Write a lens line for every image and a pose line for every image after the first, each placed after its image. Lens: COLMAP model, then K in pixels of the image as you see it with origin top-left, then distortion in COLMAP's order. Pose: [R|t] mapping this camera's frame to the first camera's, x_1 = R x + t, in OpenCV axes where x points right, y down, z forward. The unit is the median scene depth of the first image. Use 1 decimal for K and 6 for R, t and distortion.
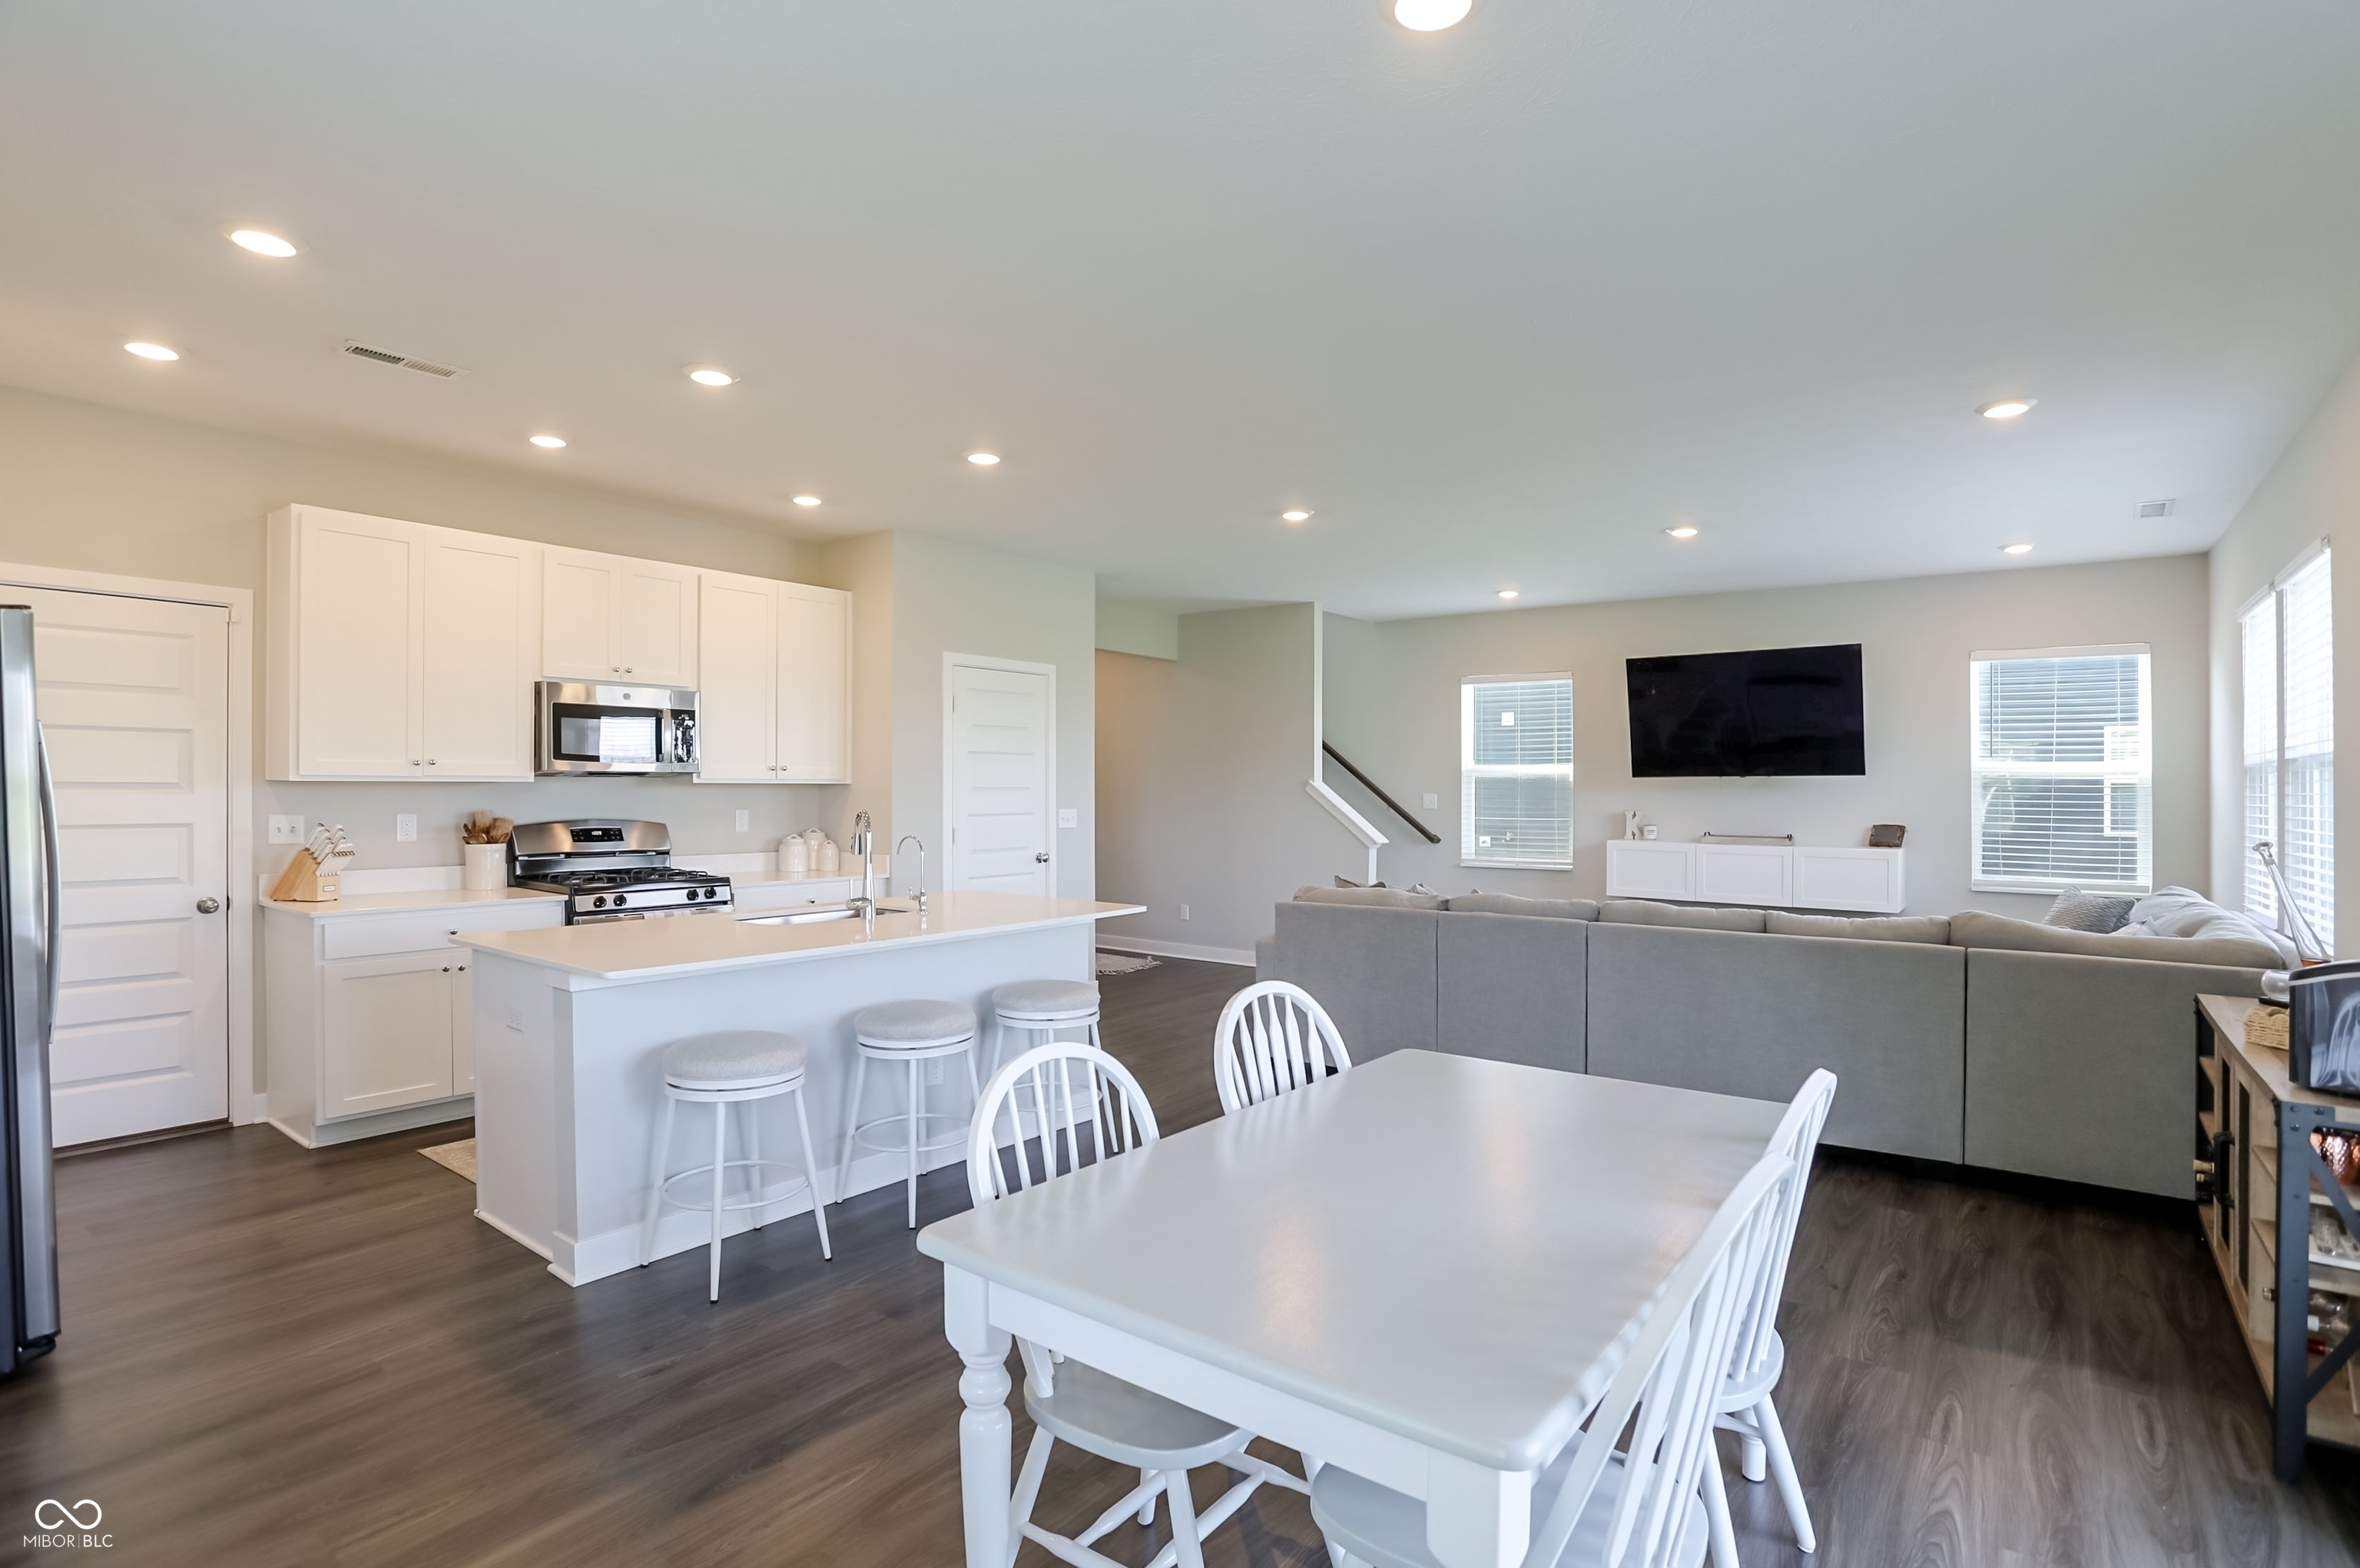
lens RADIAL K [[1146.1, 0, 1183.4], [0, 1146.1, 769.9], [0, 0, 1]] dist [-0.056258, 0.020857]
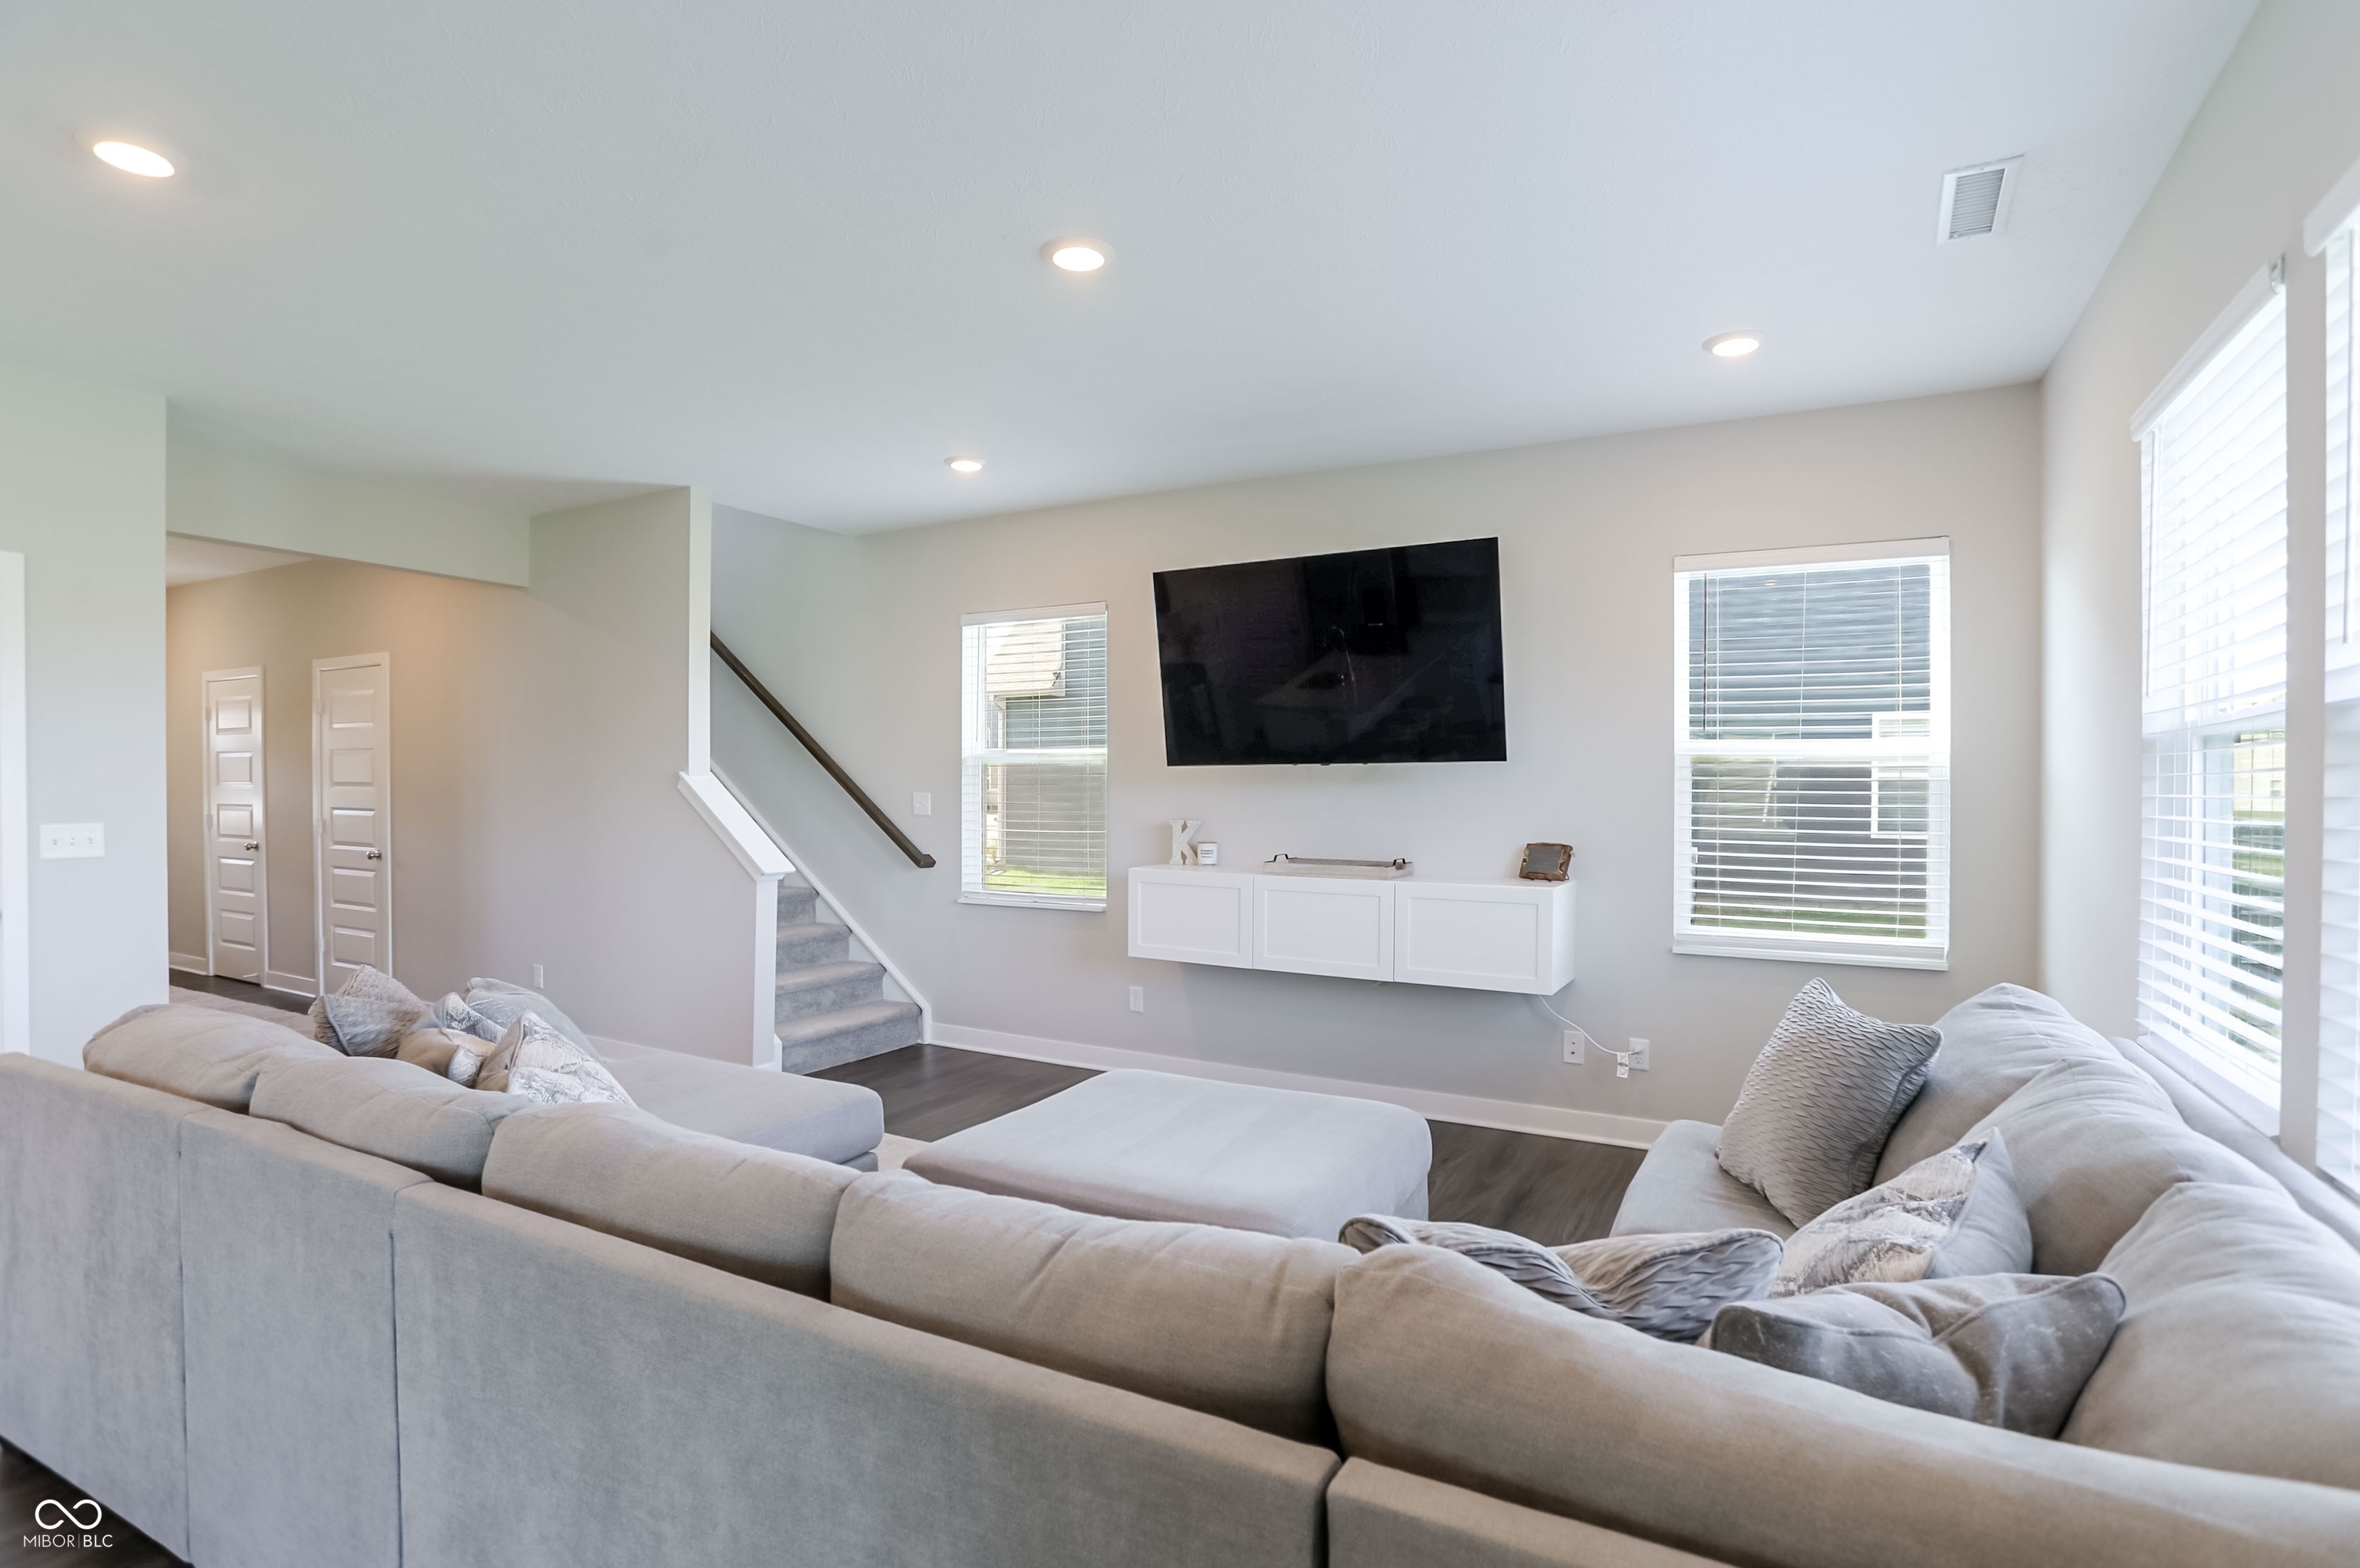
lens RADIAL K [[1166.4, 0, 1172.6], [0, 1166.4, 773.3], [0, 0, 1]] dist [-0.039426, -0.000232]
pose [[0.992042, -0.000733, 0.125907, 0.355076], [-0.000471, 0.999954, 0.009533, 0.005271], [-0.125908, -0.009516, 0.991996, 0.413798]]
